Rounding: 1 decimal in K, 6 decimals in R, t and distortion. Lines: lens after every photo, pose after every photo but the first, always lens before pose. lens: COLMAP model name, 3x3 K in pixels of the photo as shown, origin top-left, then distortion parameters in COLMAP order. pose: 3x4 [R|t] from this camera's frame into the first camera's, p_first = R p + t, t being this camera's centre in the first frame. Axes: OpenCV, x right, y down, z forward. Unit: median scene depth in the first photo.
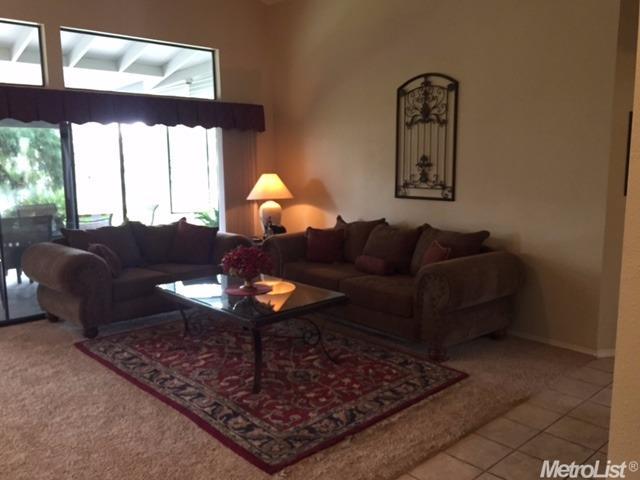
lens RADIAL K [[553.4, 0, 324.8], [0, 553.4, 242.1], [0, 0, 1]] dist [0.041851, -0.024864]
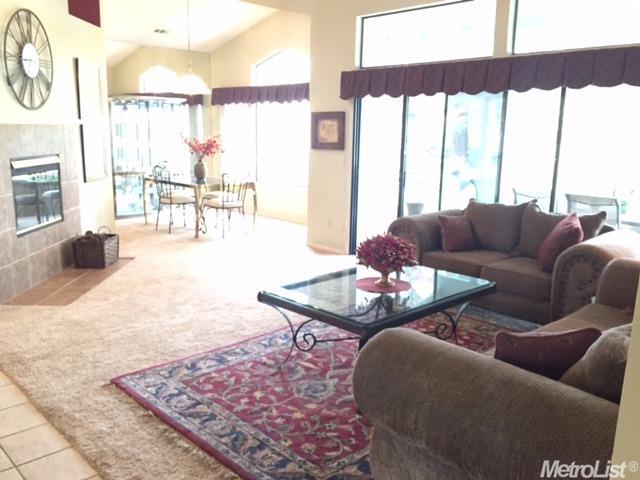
lens RADIAL K [[553.4, 0, 324.8], [0, 553.4, 236.0], [0, 0, 1]] dist [0.041851, -0.024864]
pose [[0.031704, 0.202205, -0.978830, 0.796779], [-0.169945, 0.966153, 0.194081, -0.163769], [0.984943, 0.160194, 0.064995, 0.989750]]
